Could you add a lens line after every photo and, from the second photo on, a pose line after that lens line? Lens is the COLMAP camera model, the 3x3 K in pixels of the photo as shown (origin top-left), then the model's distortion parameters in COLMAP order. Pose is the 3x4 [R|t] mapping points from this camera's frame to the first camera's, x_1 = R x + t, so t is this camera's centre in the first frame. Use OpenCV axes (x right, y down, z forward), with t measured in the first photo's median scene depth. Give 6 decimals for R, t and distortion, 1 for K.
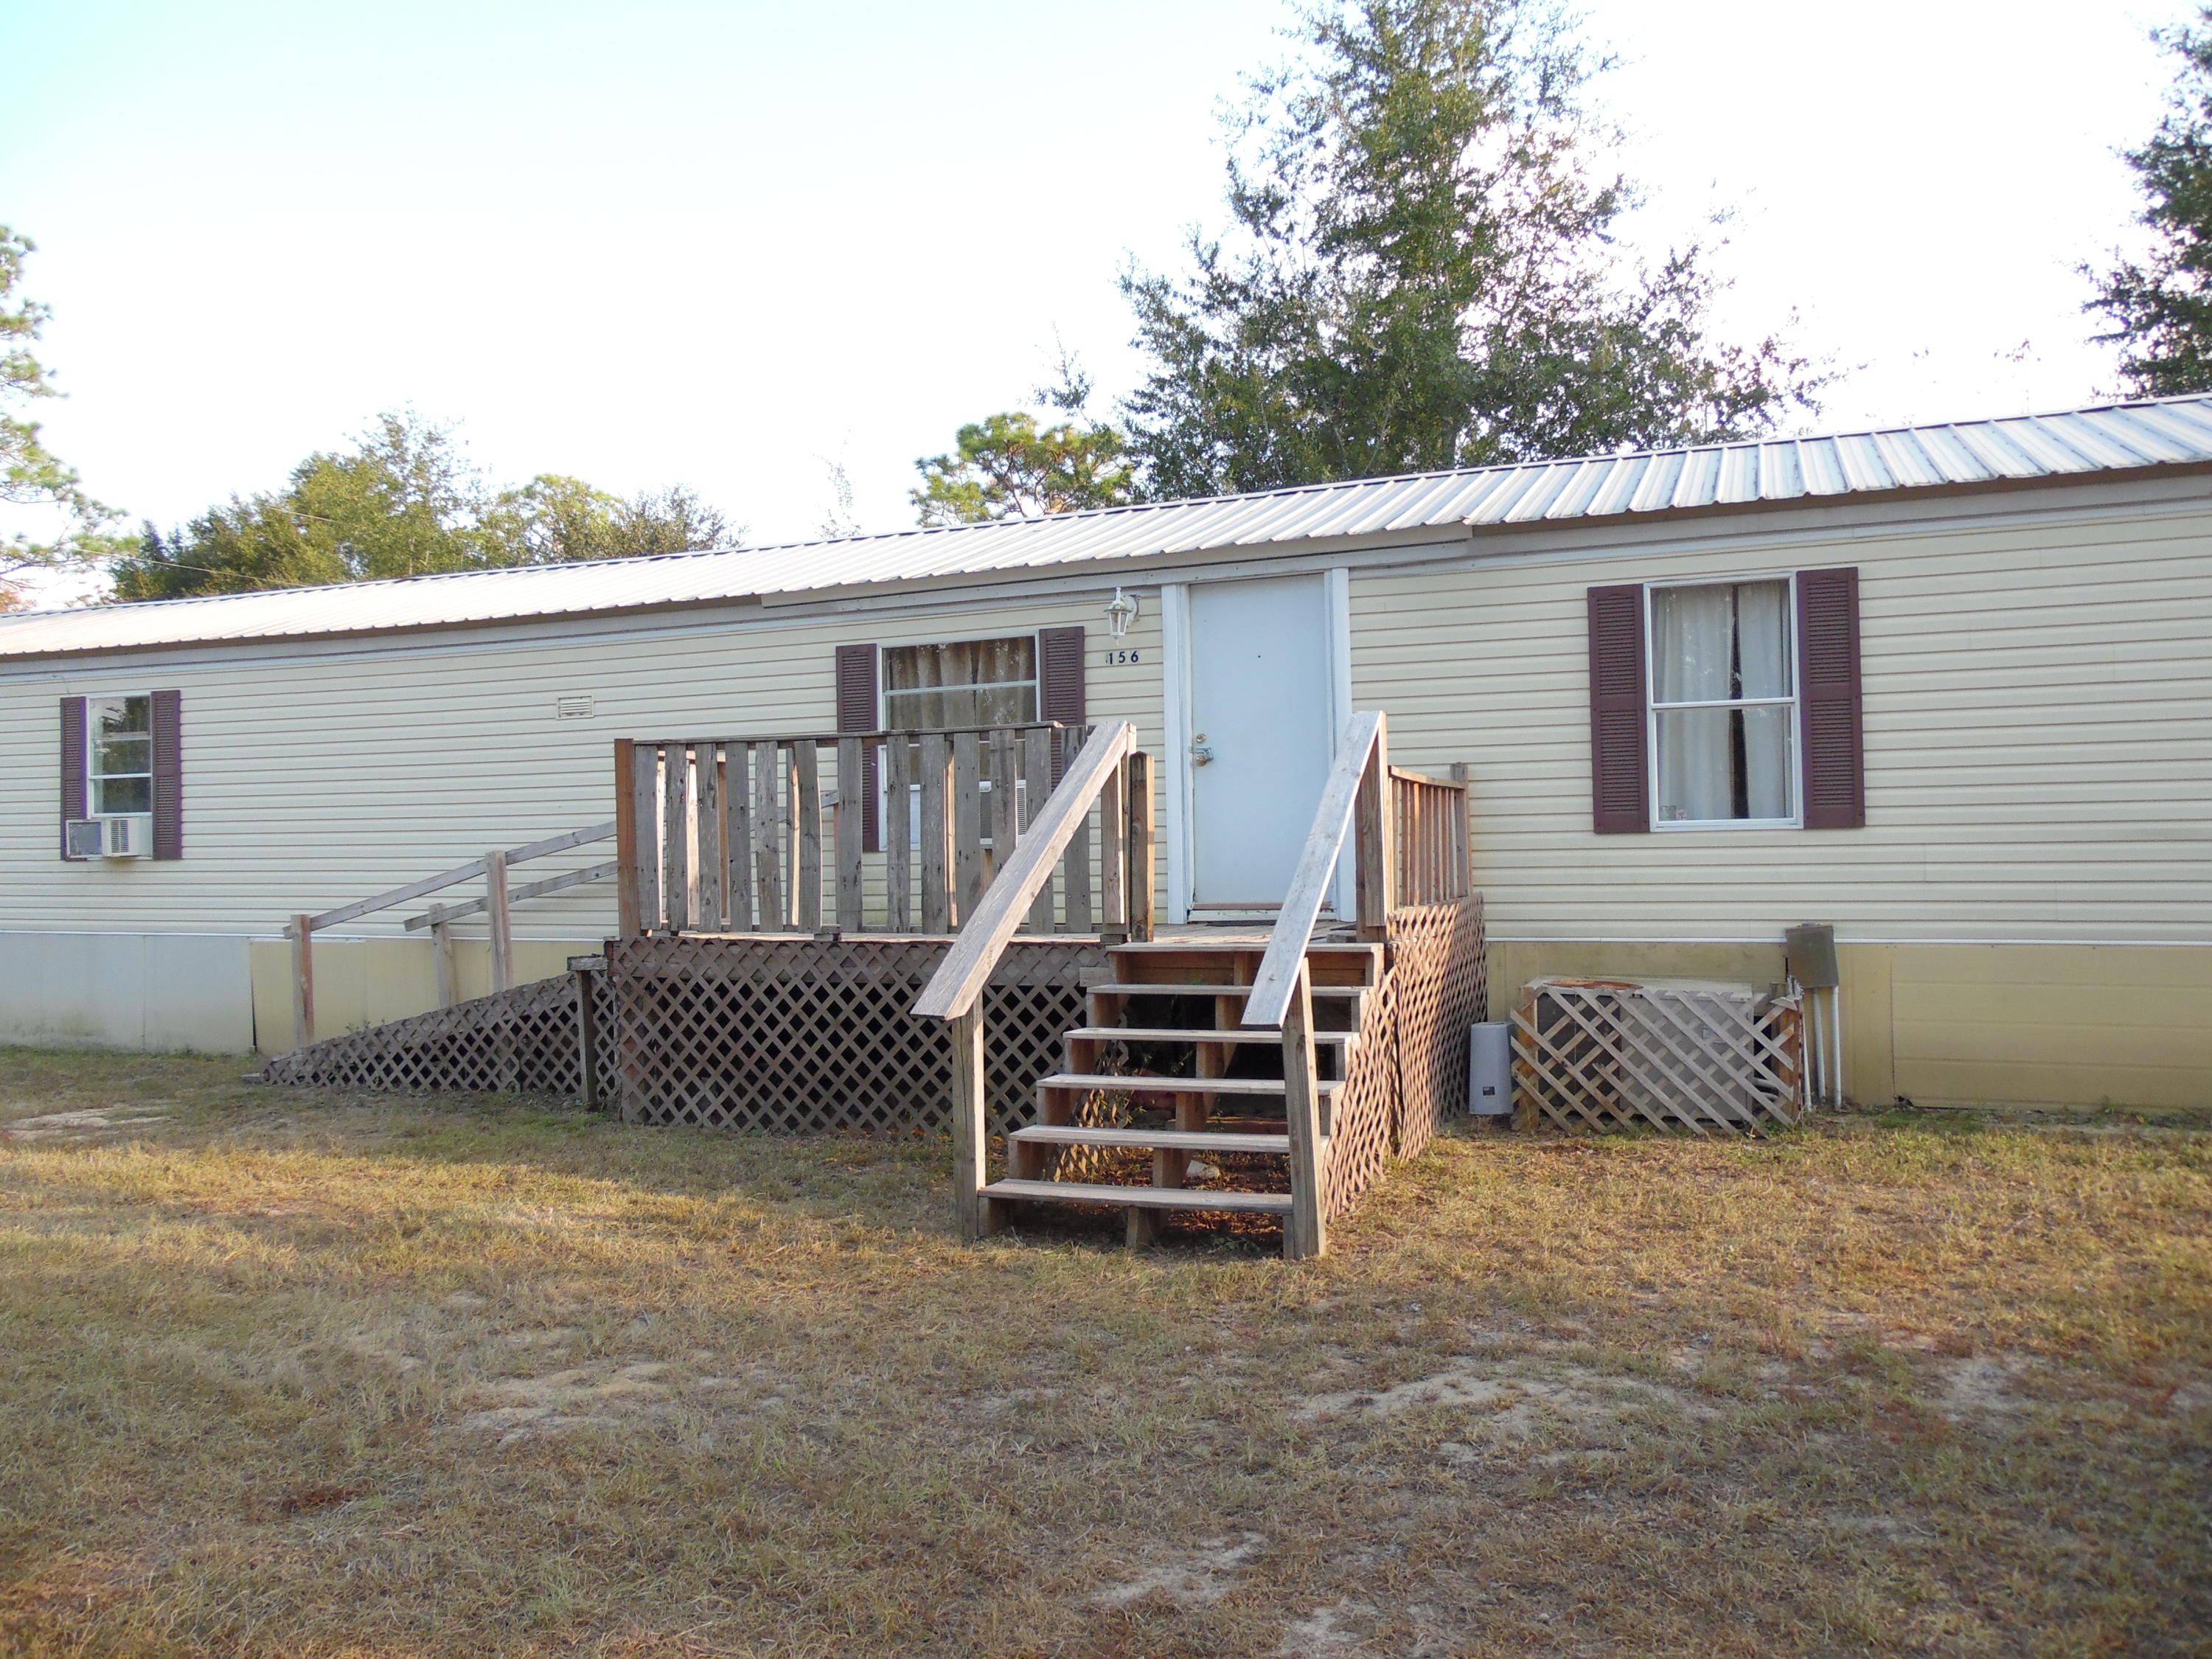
lens RADIAL K [[1614.4, 0, 1113.0], [0, 1614.4, 827.2], [0, 0, 1]] dist [-0.009457, 0.019887]
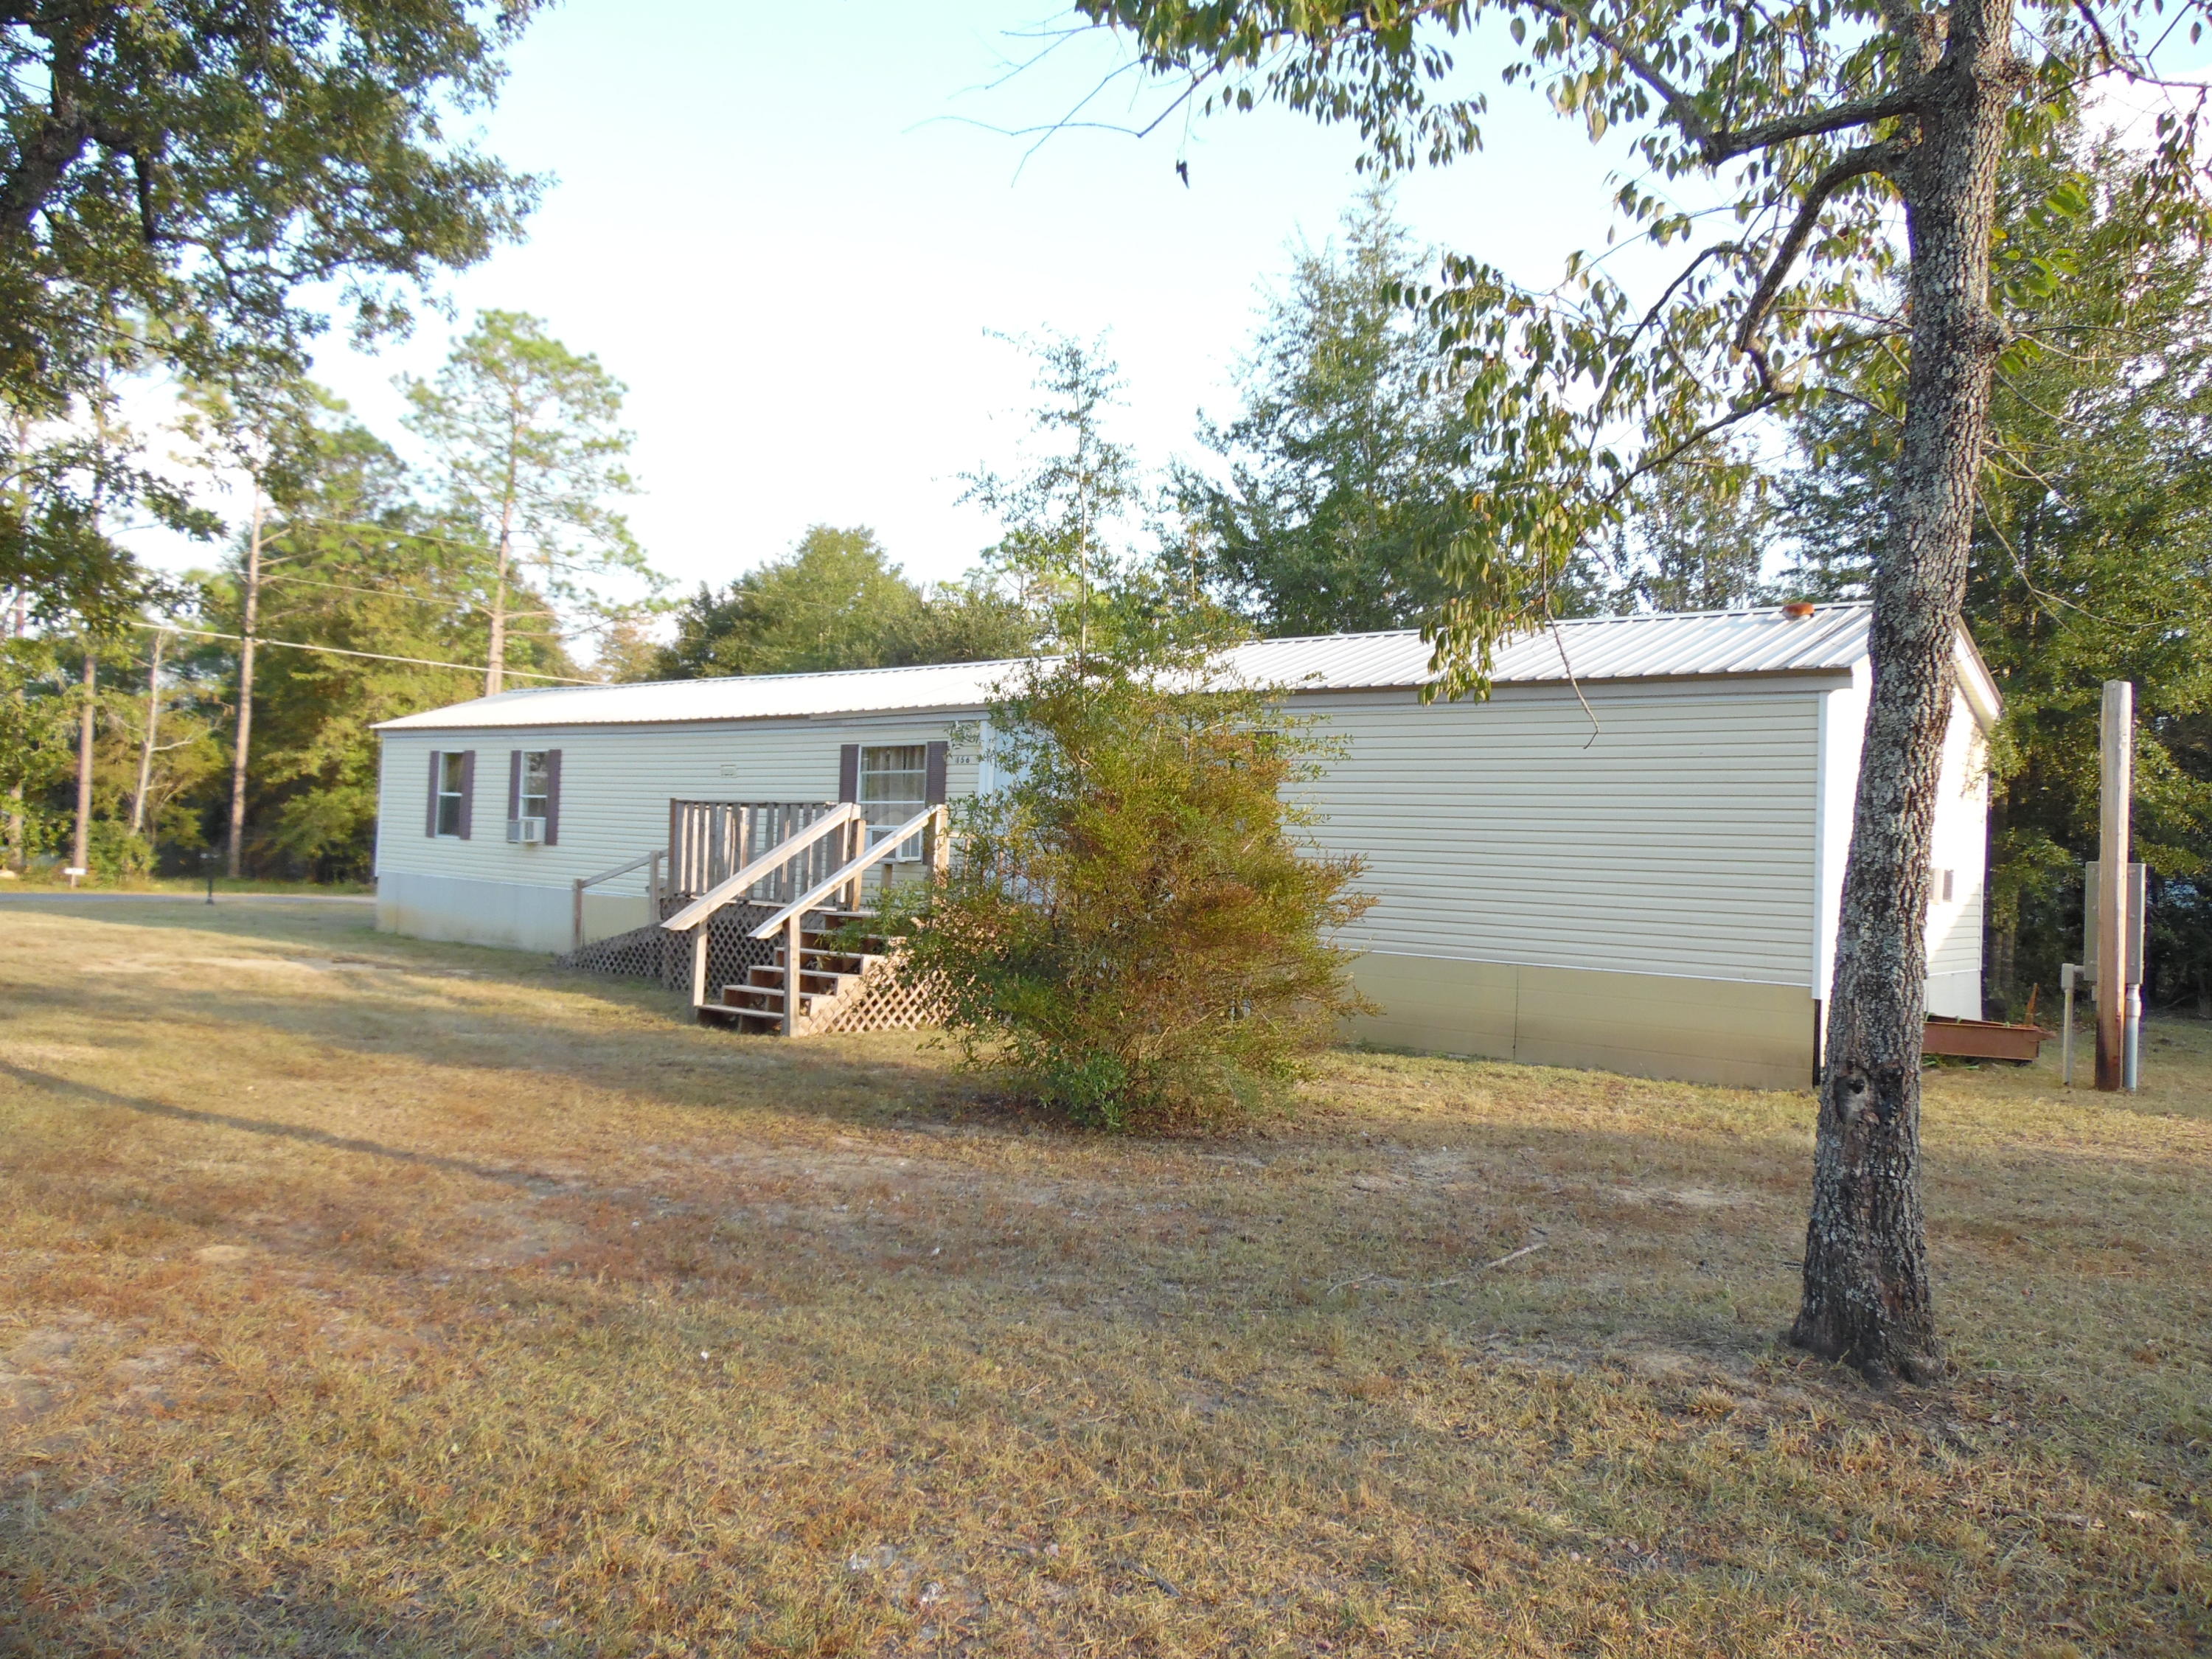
lens RADIAL K [[1614.4, 0, 1103.5], [0, 1614.4, 824.6], [0, 0, 1]] dist [-0.009457, 0.019887]
pose [[0.943325, 0.048440, -0.328316, 0.814840], [-0.052176, 0.998635, -0.002574, -0.042107], [0.327743, 0.019559, 0.944564, -0.683525]]
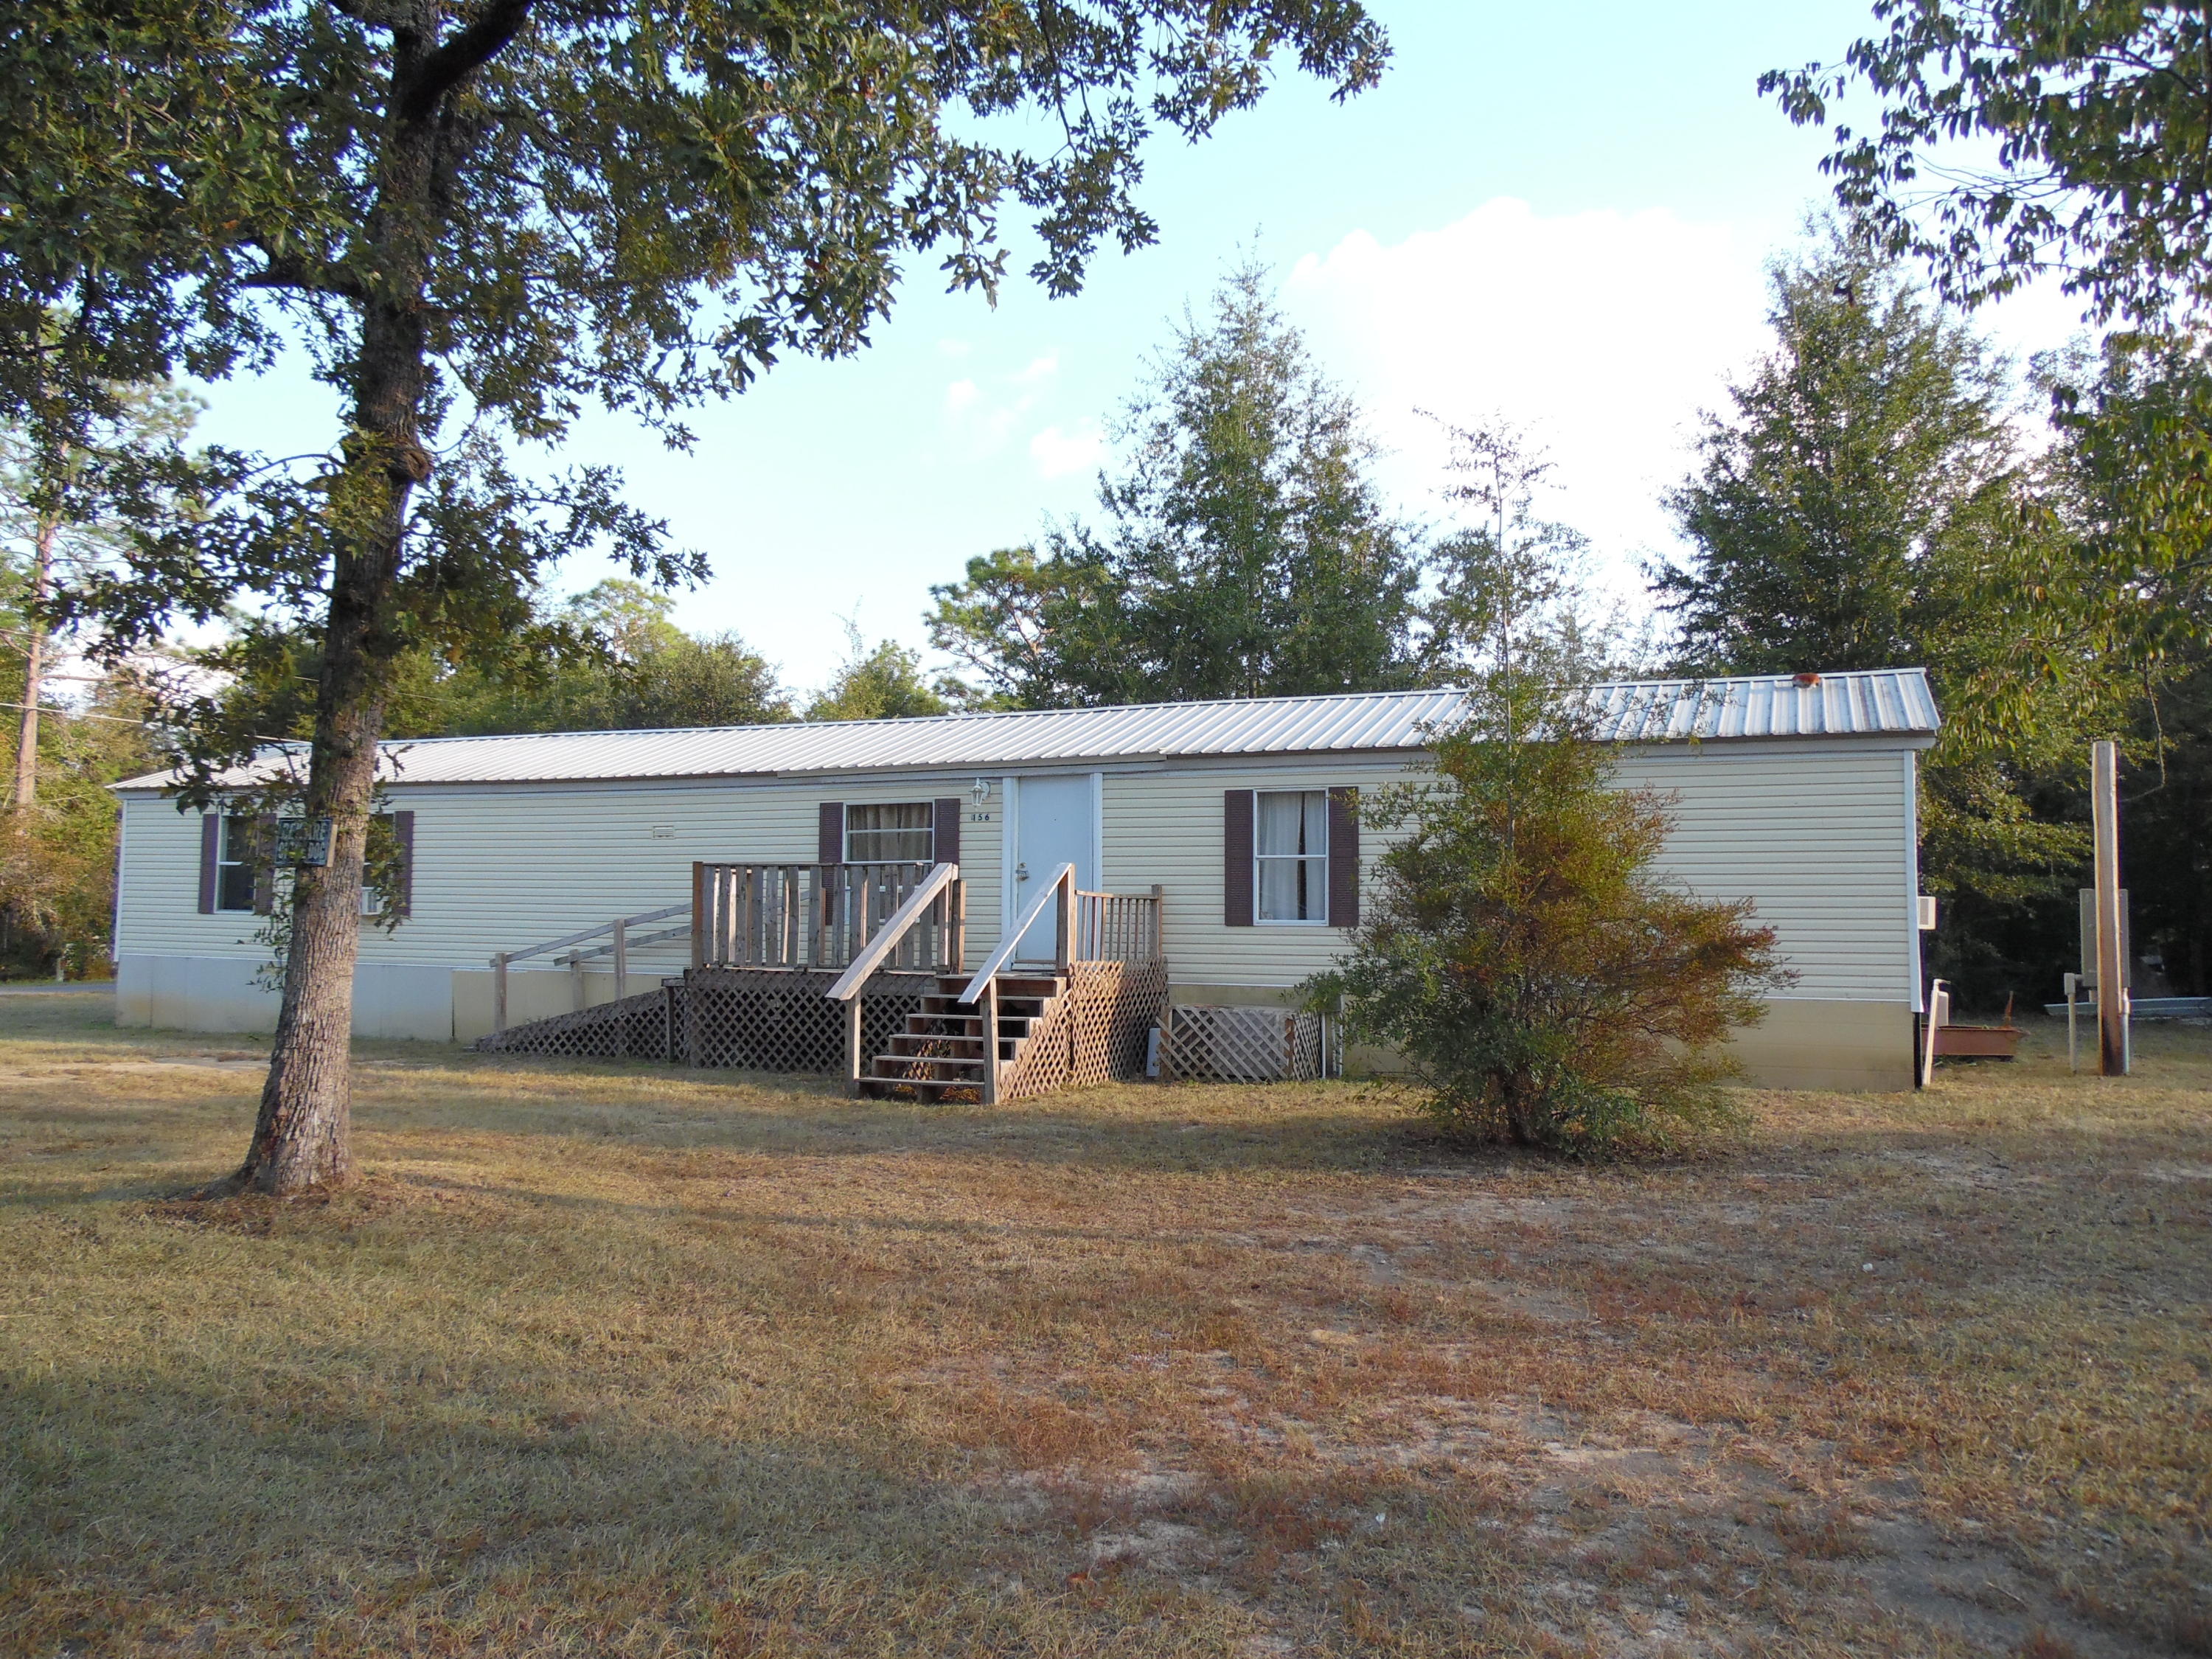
lens RADIAL K [[1614.4, 0, 1096.3], [0, 1614.4, 838.1], [0, 0, 1]] dist [-0.009457, 0.019887]
pose [[0.999202, 0.024990, -0.031169, 0.206365], [-0.026219, 0.998868, -0.039681, -0.018688], [0.030142, 0.040467, 0.998726, -0.818100]]
